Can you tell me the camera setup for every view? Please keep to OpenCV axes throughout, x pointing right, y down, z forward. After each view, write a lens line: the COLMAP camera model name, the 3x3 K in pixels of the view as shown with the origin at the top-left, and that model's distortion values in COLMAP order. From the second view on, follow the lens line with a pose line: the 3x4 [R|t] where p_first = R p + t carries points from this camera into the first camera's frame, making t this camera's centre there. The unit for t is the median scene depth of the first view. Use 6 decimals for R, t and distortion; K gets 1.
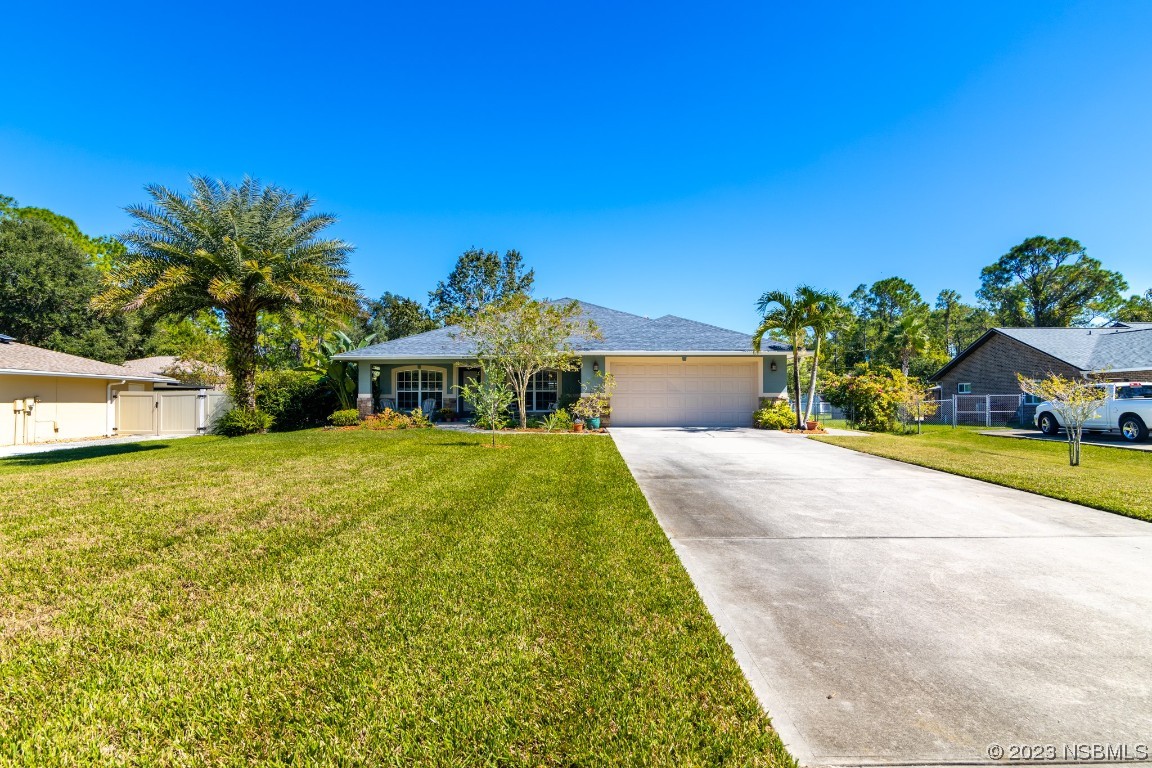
lens RADIAL K [[649.7, 0, 576.0], [0, 649.7, 384.0], [0, 0, 1]] dist [0.005697, -0.000616]
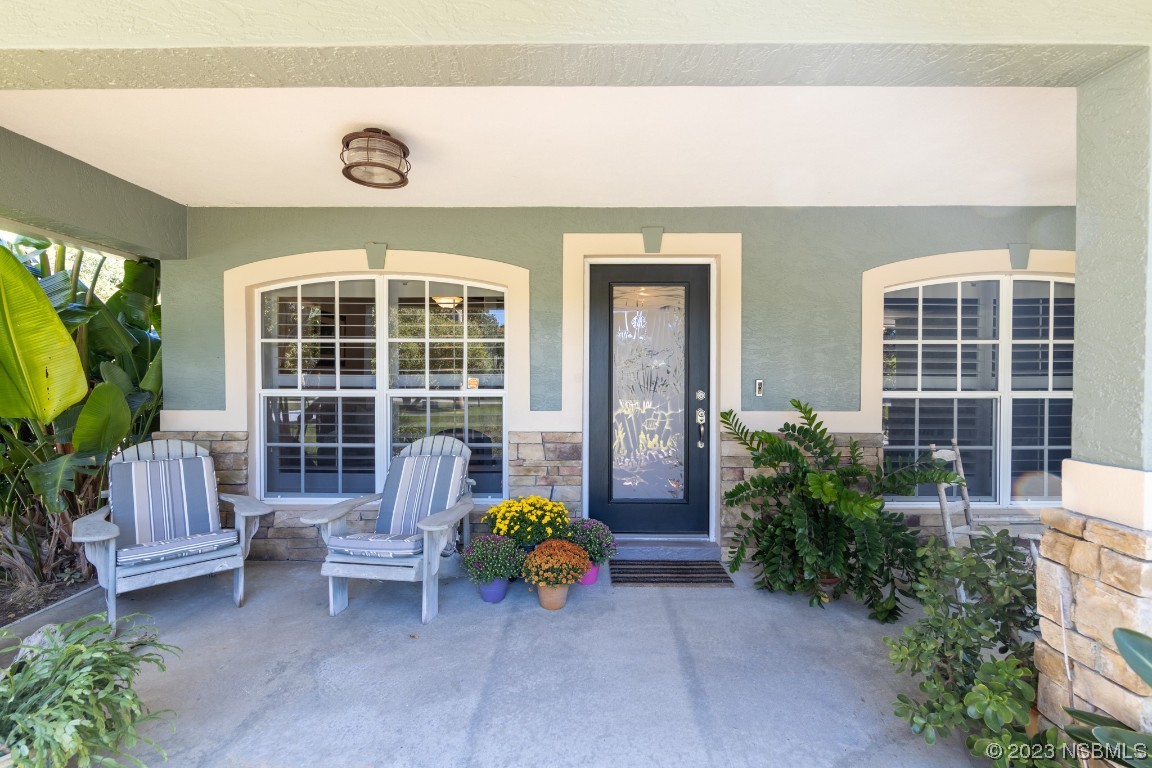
lens RADIAL K [[527.4, 0, 576.0], [0, 527.4, 384.0], [0, 0, 1]] dist [-0.000121, -0.000190]
pose [[0.999862, 0.004026, -0.016100, -0.104505], [-0.003704, 0.999793, 0.019985, 0.002998], [0.016177, -0.019922, 0.999671, 0.485984]]
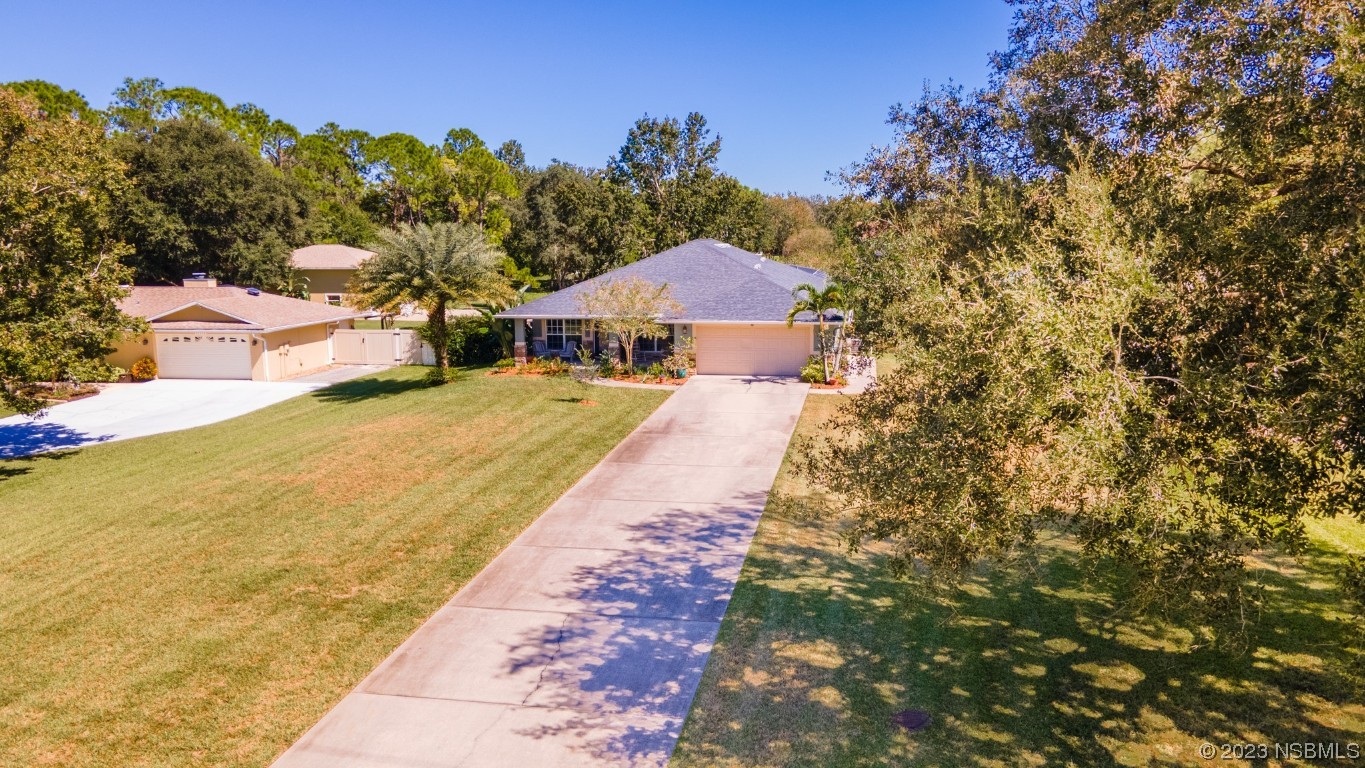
lens RADIAL K [[1009.9, 0, 682.5], [0, 1009.9, 384.0], [0, 0, 1]] dist [0.036694, 0.002695]
pose [[0.983388, 0.018652, -0.180558, 0.185694], [0.013247, 0.984681, 0.173864, -0.128780], [0.181034, -0.173368, 0.968075, -0.469328]]
